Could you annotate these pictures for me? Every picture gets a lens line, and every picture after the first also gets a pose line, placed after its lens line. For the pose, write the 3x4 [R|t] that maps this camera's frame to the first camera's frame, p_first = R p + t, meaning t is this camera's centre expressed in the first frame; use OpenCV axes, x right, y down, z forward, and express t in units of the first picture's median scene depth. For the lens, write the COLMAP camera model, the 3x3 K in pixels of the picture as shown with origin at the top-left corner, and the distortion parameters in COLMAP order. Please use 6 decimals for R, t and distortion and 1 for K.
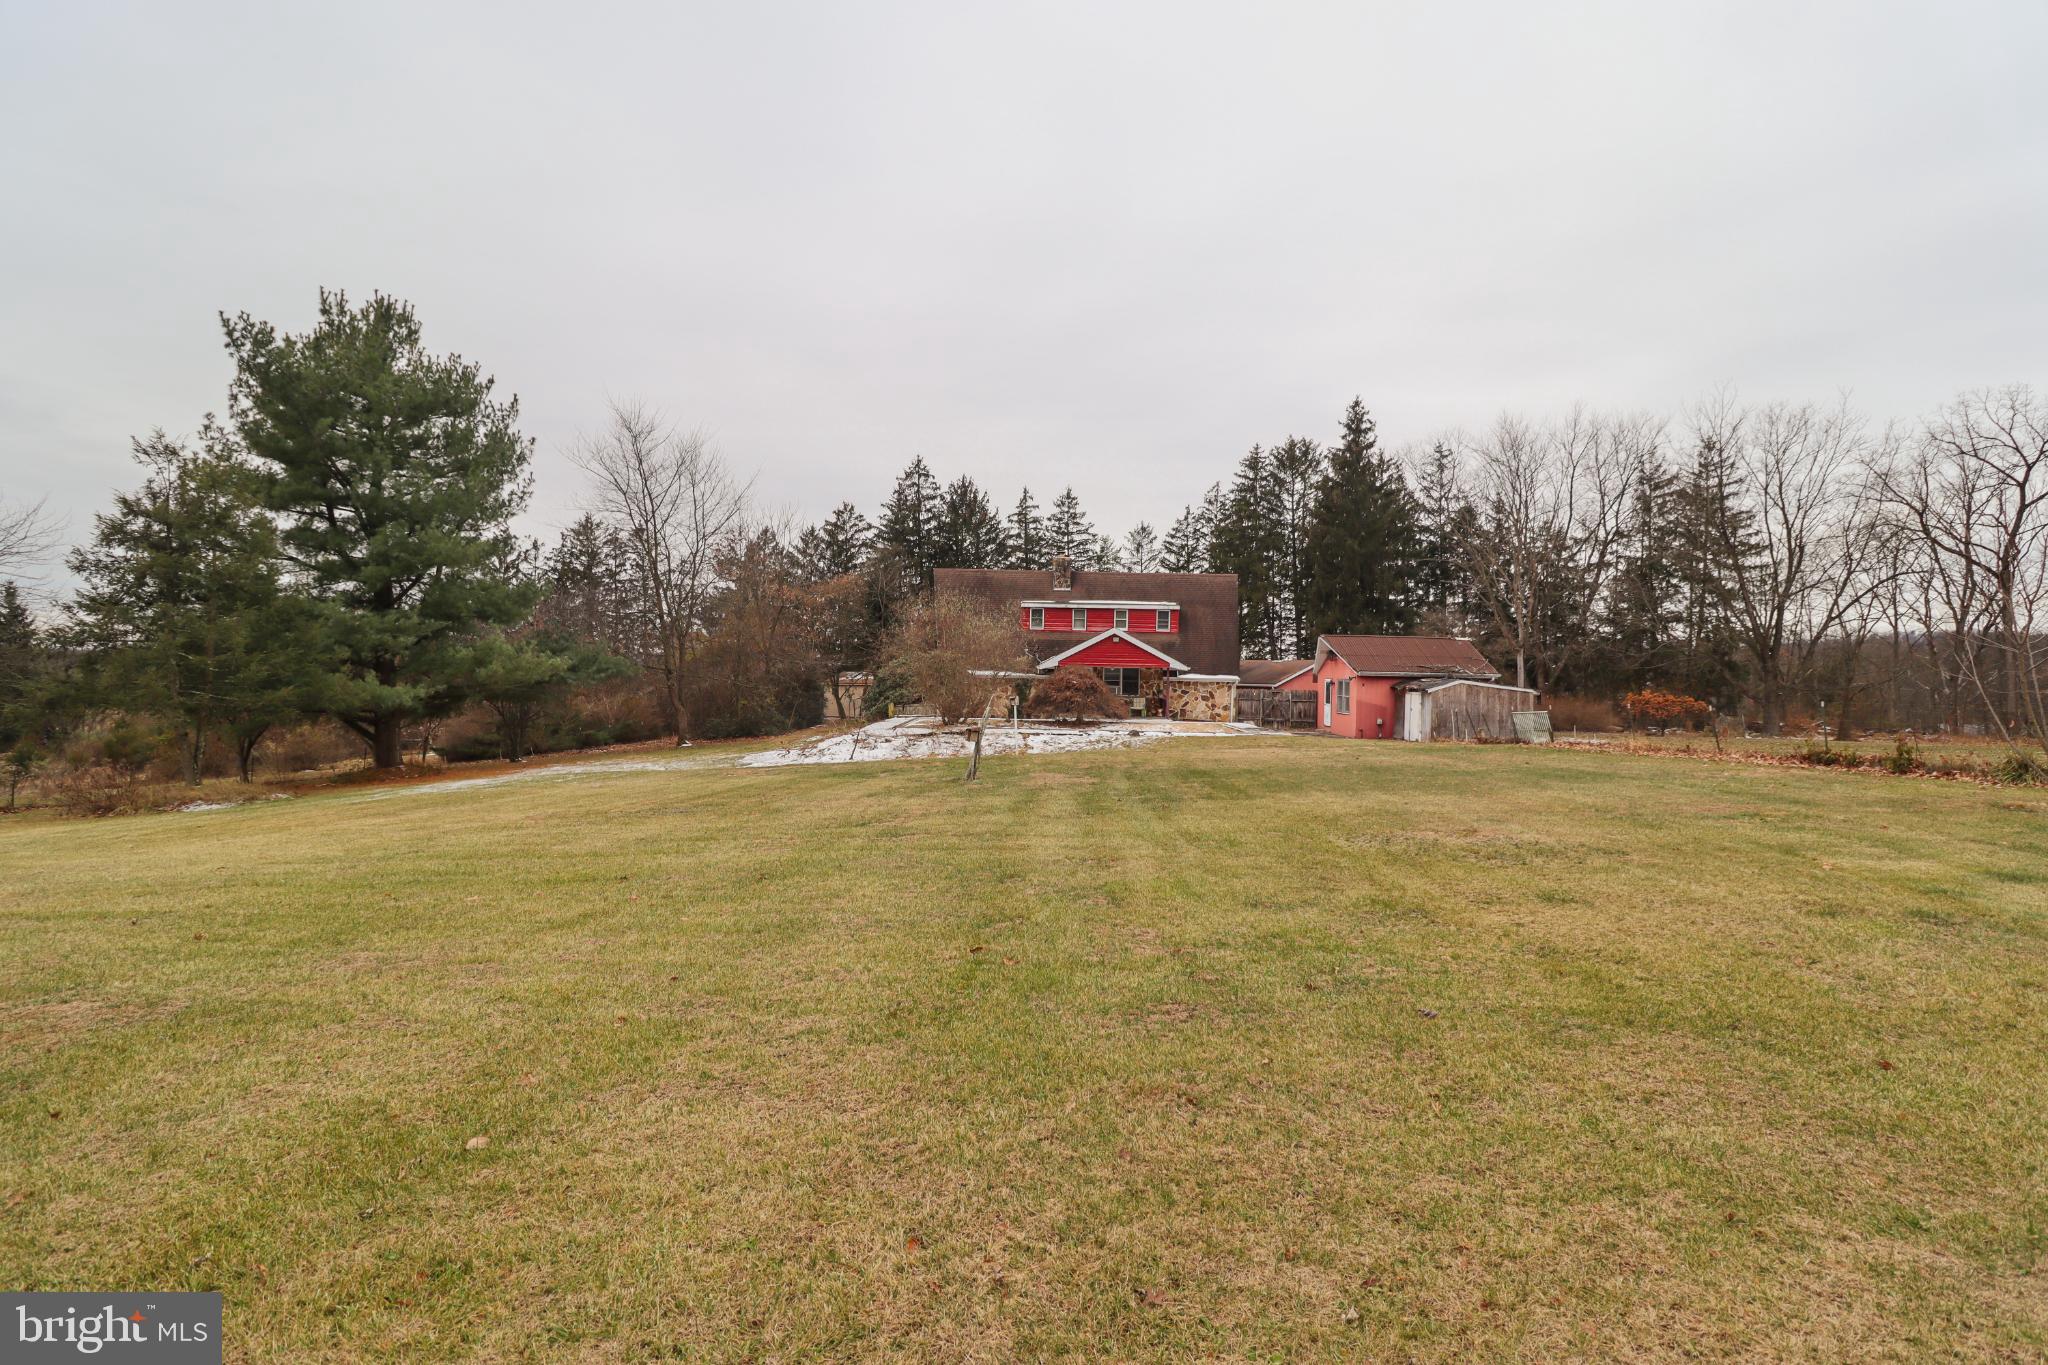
lens RADIAL K [[947.1, 0, 1043.4], [0, 947.1, 673.8], [0, 0, 1]] dist [0.002699, -0.016091]
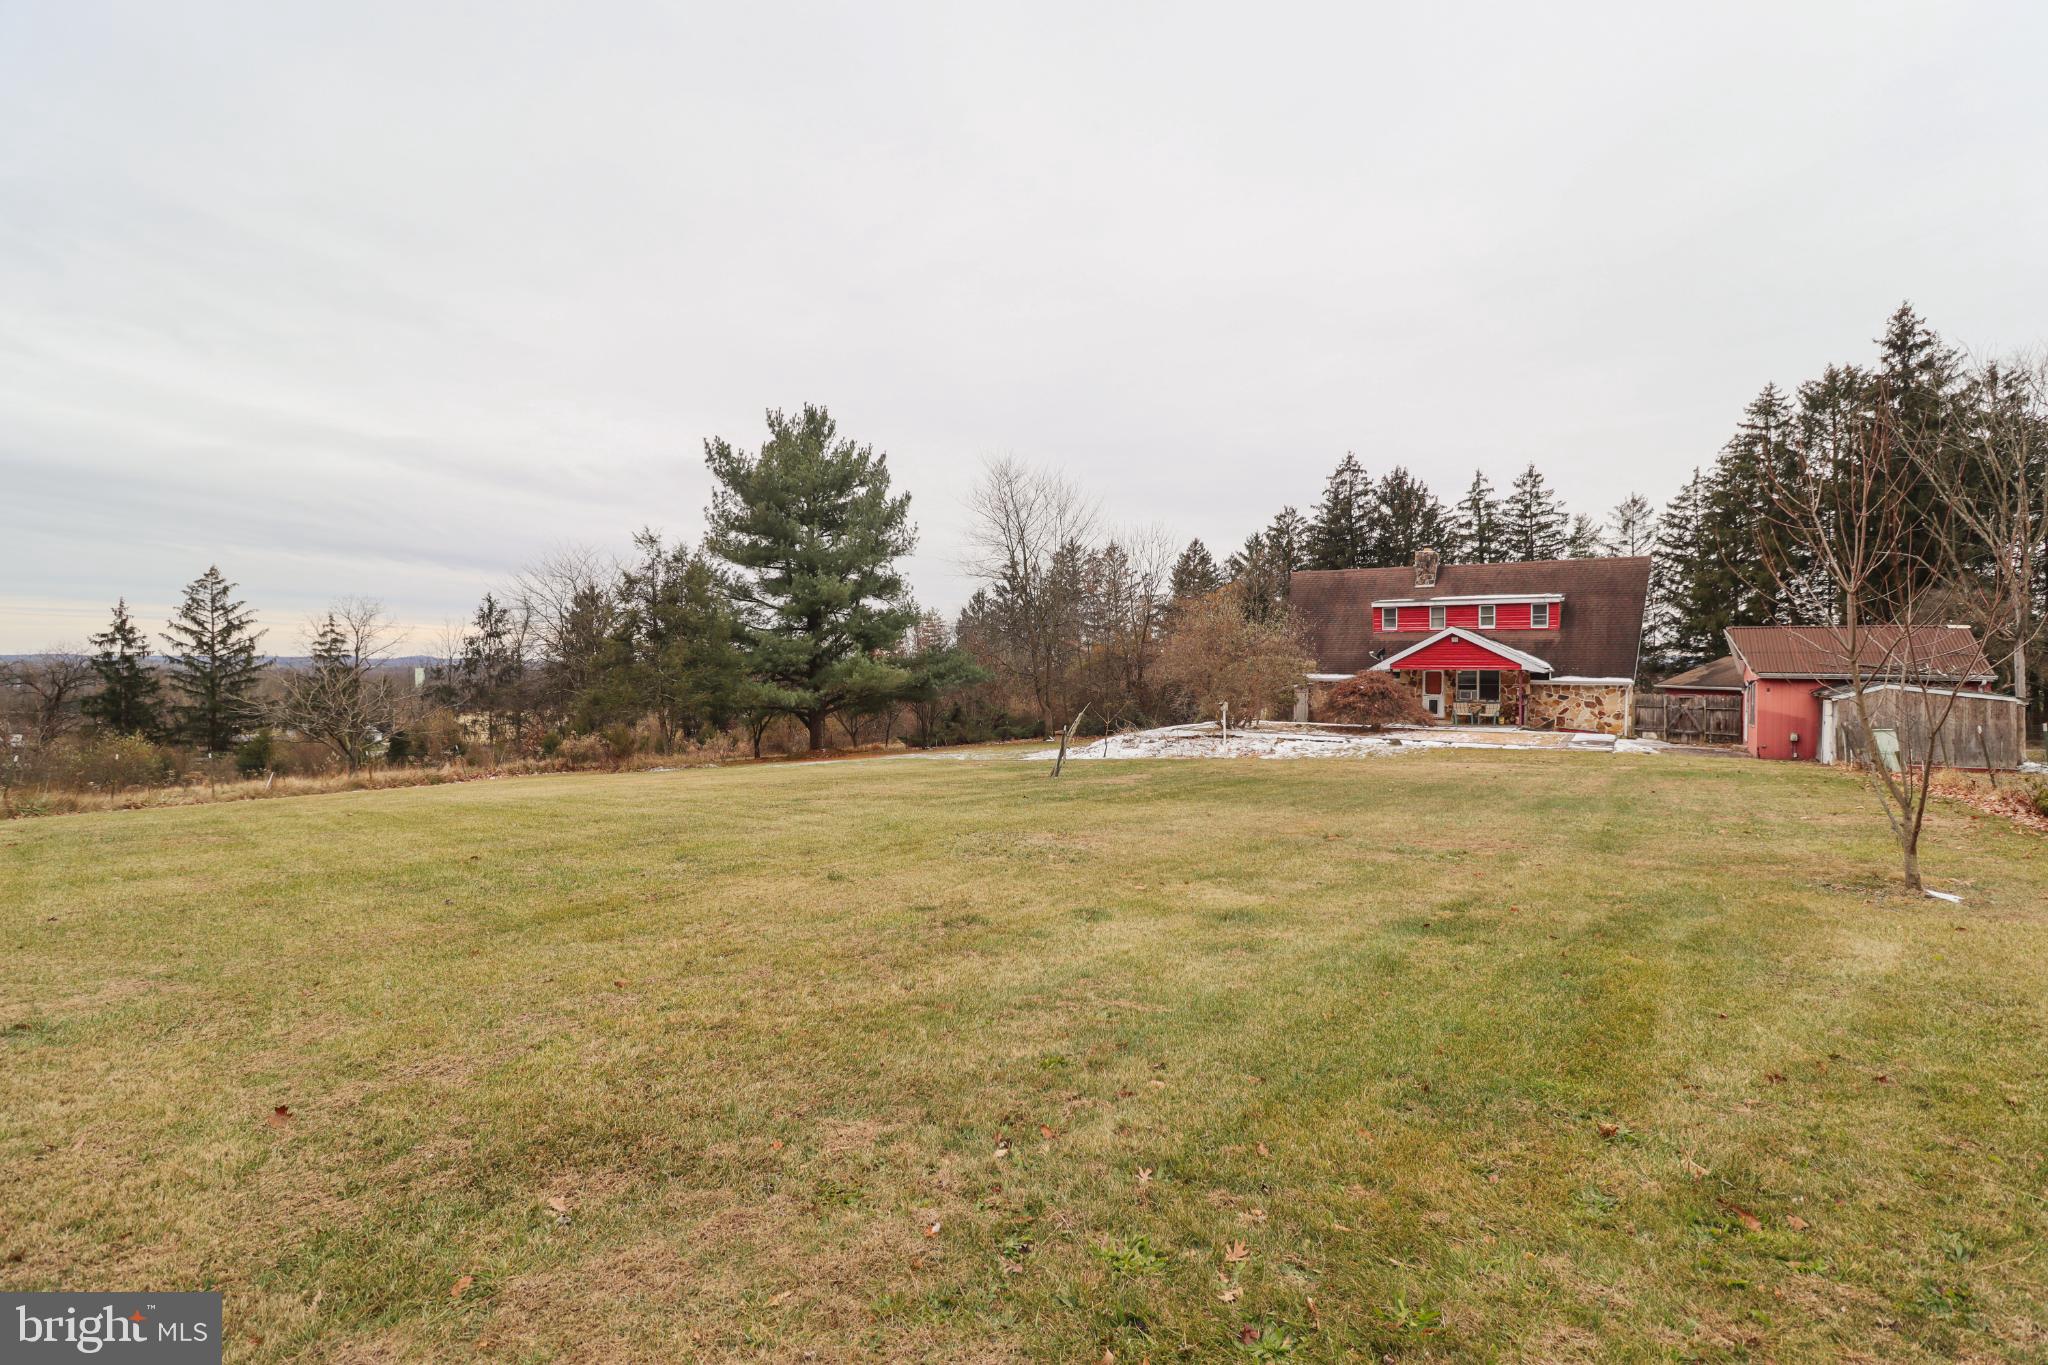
lens RADIAL K [[947.1, 0, 1043.4], [0, 947.1, 673.8], [0, 0, 1]] dist [0.002699, -0.016091]
pose [[0.841837, -0.007212, -0.539683, 0.159522], [0.007482, 0.999971, -0.001692, -0.003118], [0.539680, -0.002613, 0.841866, 0.010312]]
